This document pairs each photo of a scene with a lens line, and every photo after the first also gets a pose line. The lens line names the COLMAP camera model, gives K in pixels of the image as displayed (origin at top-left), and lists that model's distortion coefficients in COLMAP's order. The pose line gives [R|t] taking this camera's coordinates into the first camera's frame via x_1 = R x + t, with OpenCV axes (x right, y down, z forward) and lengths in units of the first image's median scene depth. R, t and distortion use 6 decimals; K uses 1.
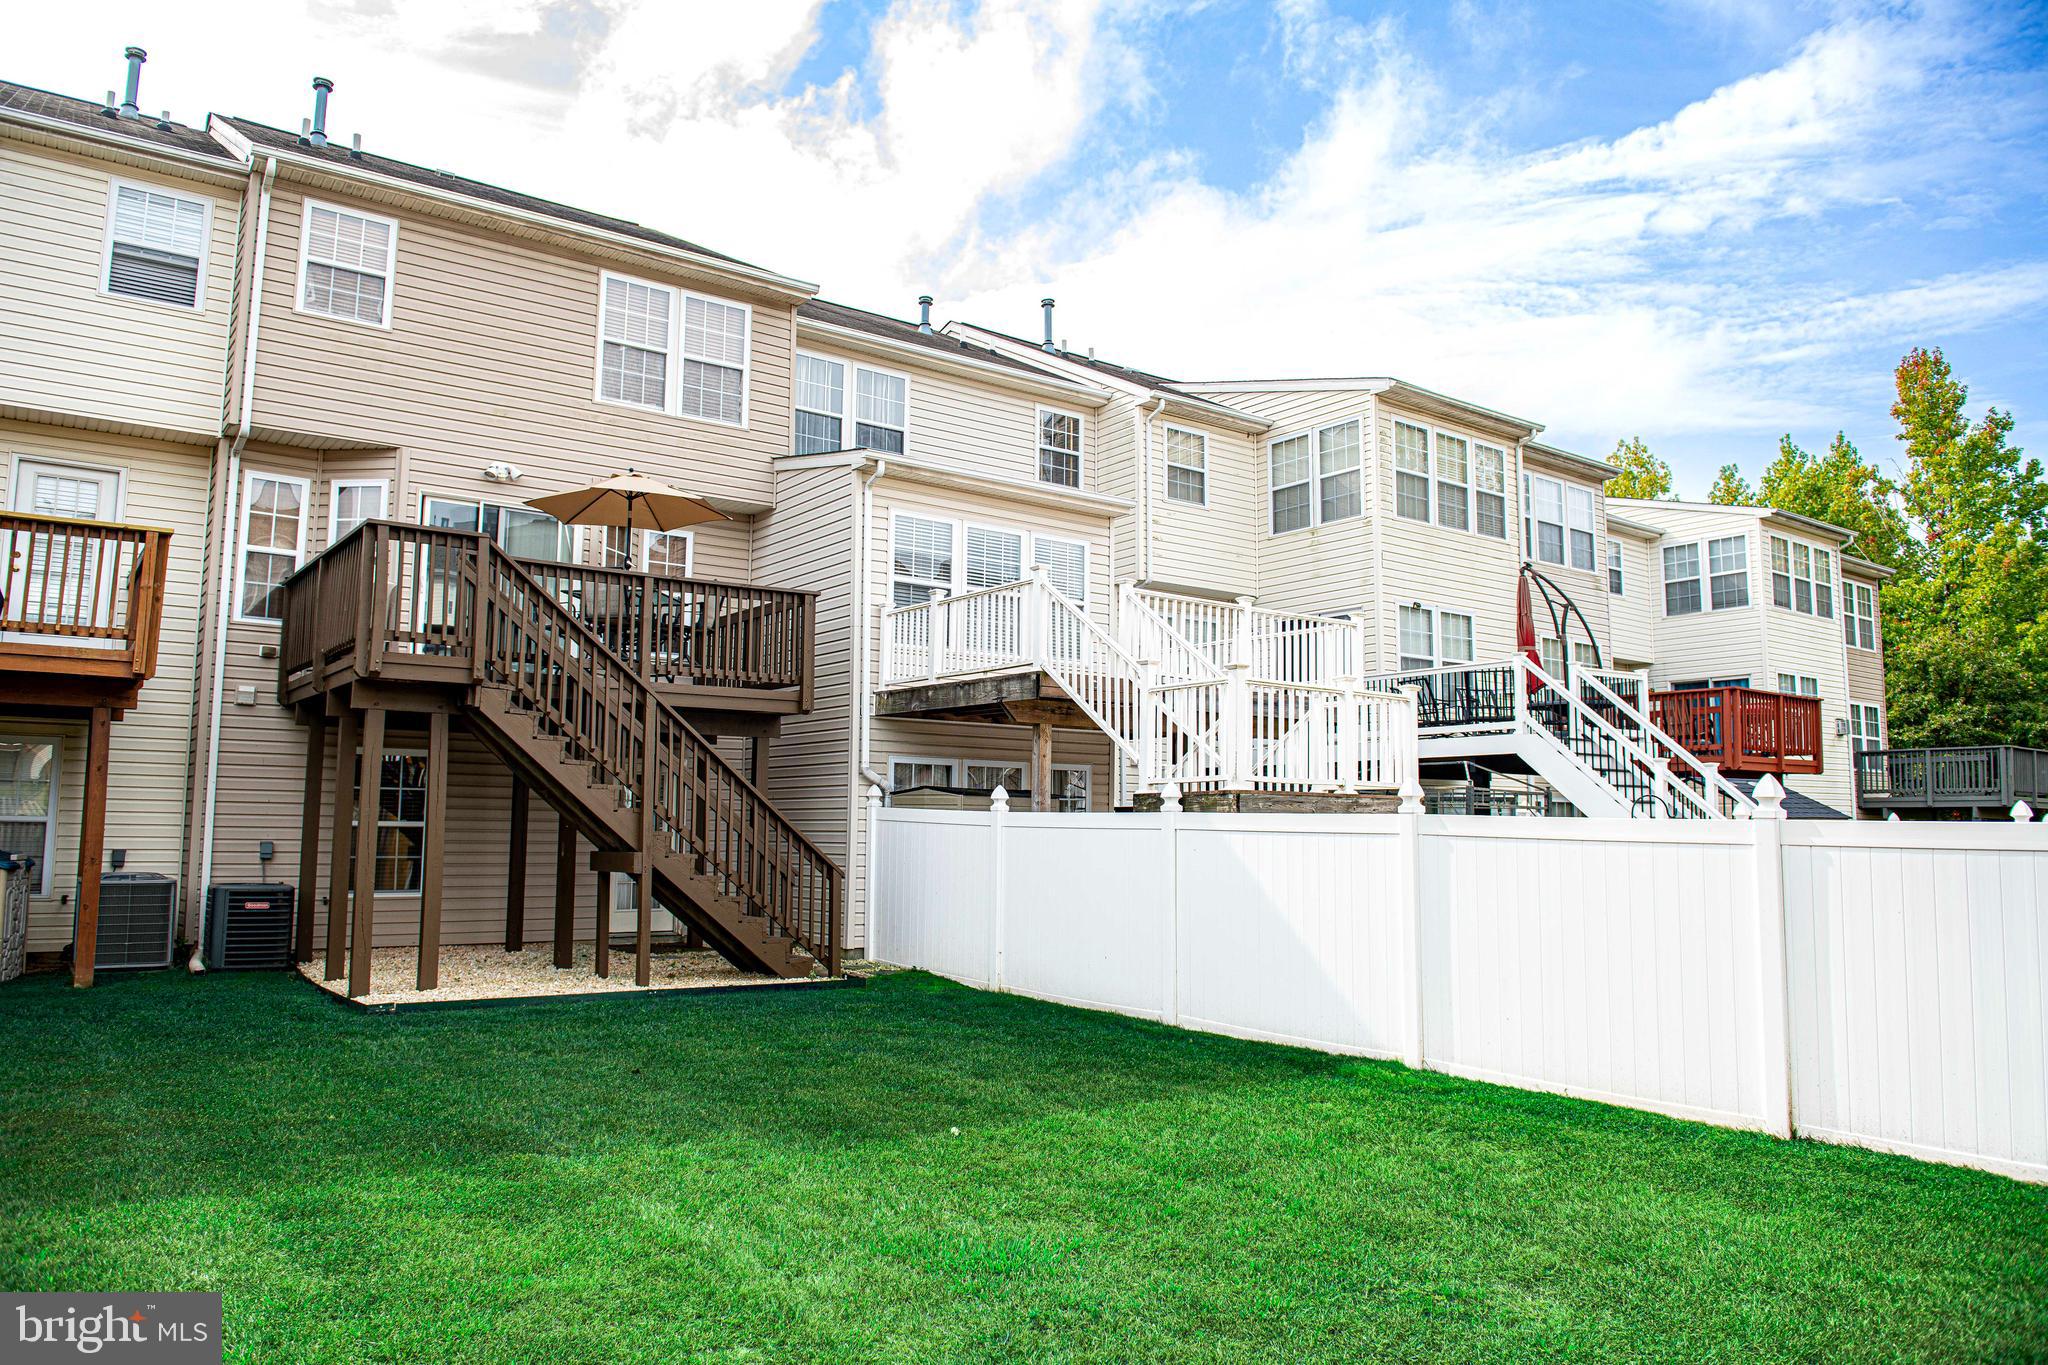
lens RADIAL K [[1383.9, 0, 1021.2], [0, 1383.9, 672.5], [0, 0, 1]] dist [-0.051557, -0.001971]
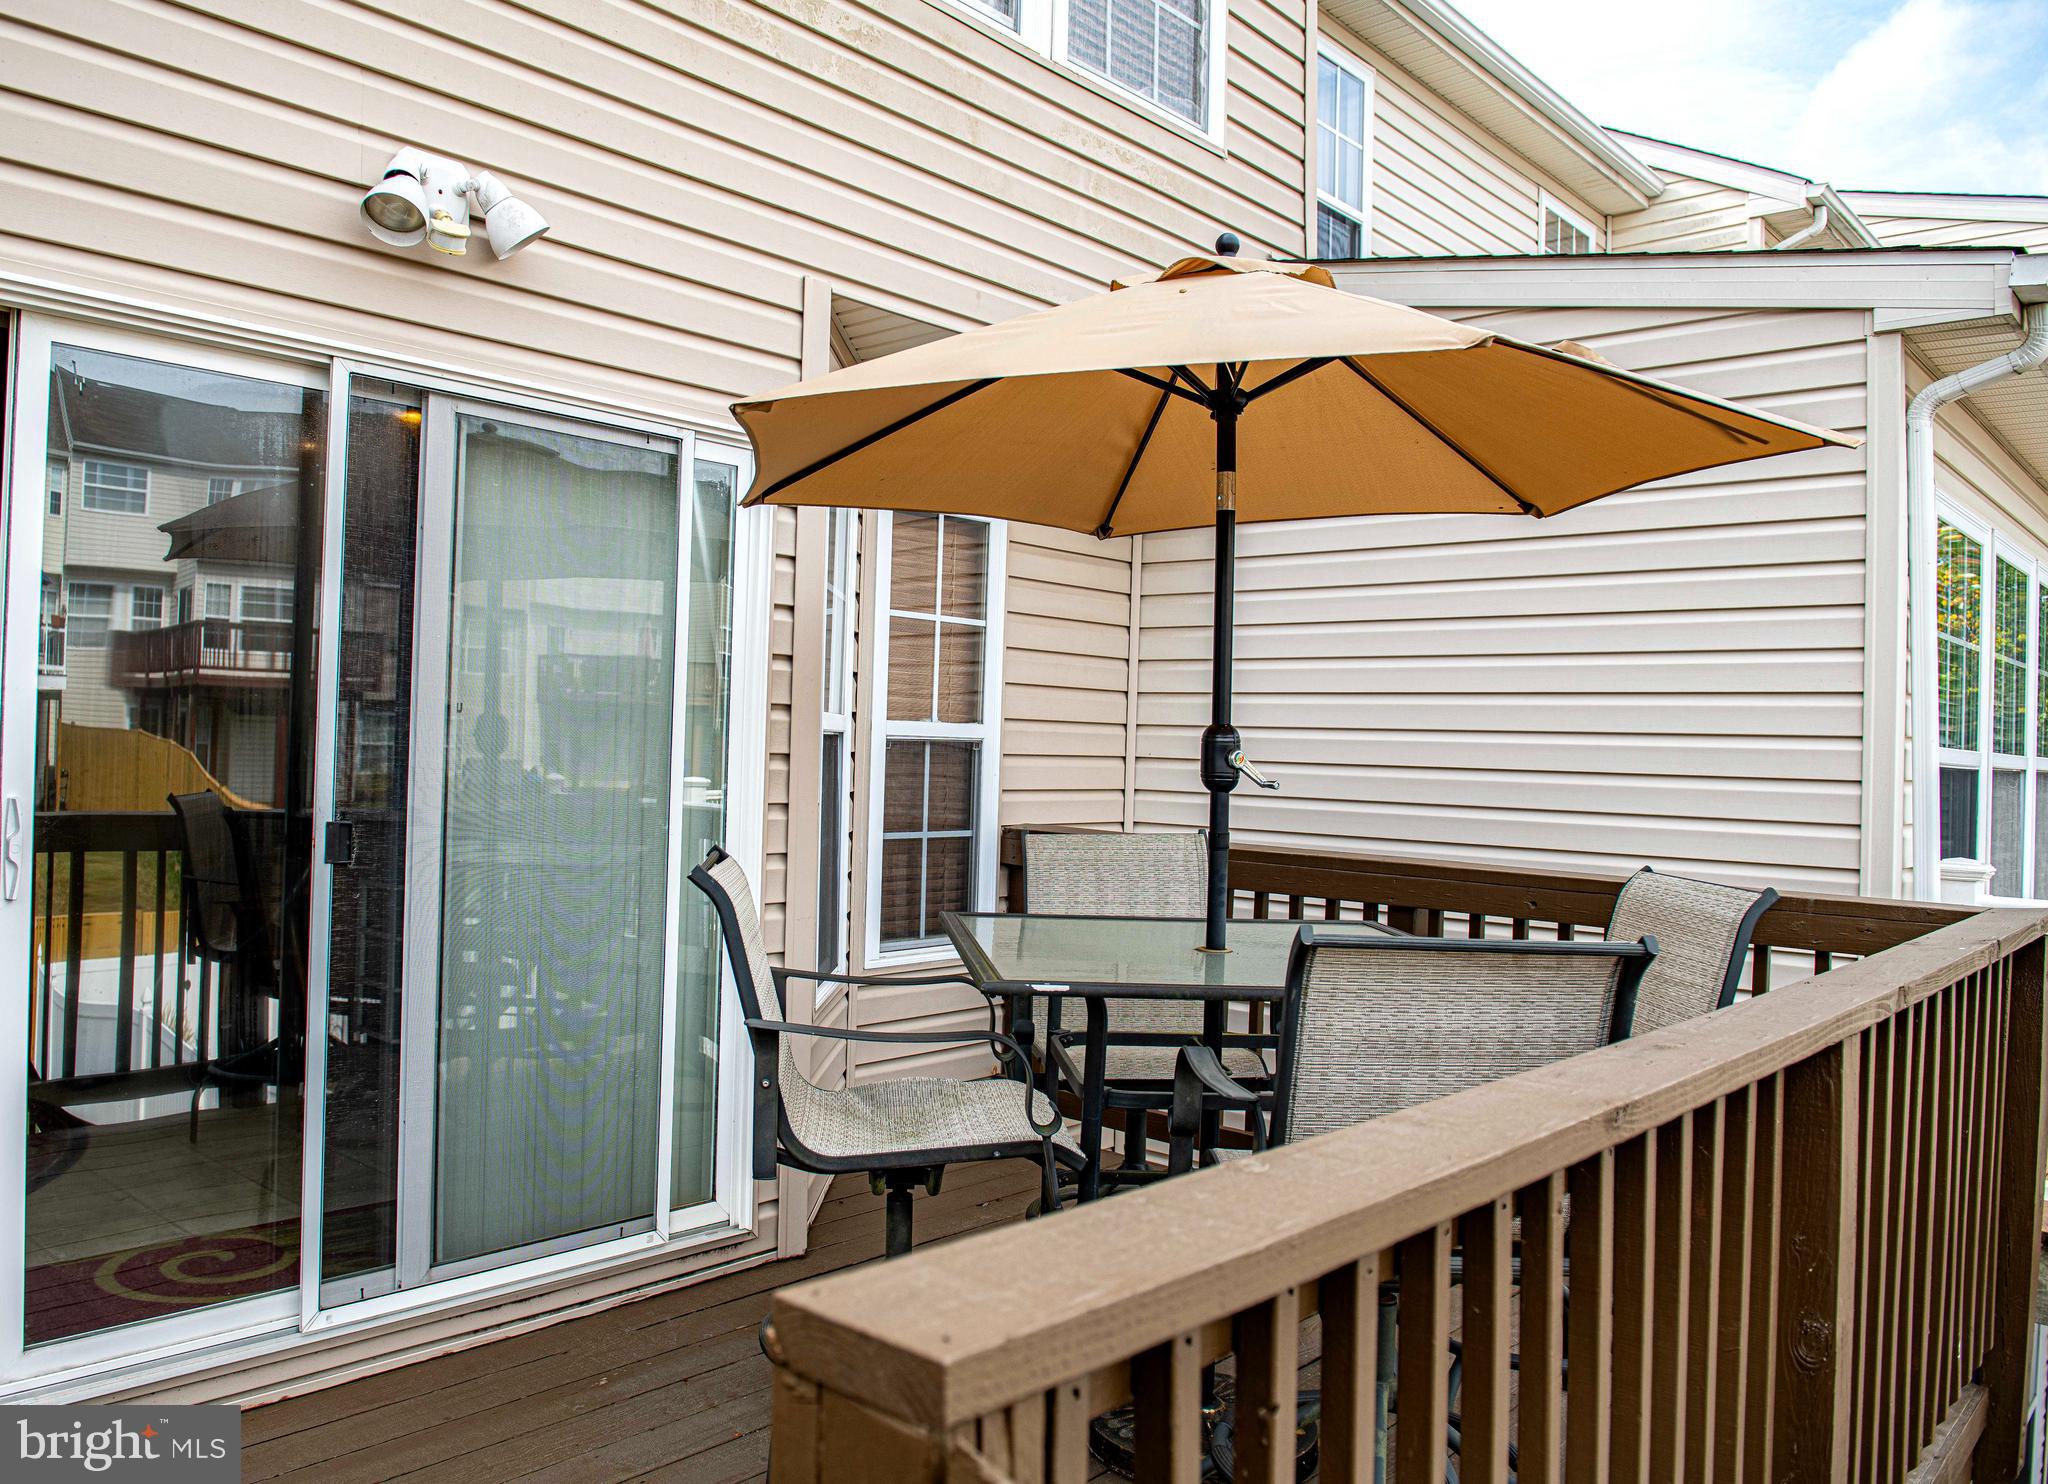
lens RADIAL K [[1577.2, 0, 955.0], [0, 1577.2, 740.3], [0, 0, 1]] dist [-0.030768, 0.000199]
pose [[0.982547, 0.025015, 0.184325, -0.347124], [-0.045251, 0.993292, 0.106412, -0.098762], [-0.180427, -0.112895, 0.977088, 0.765850]]
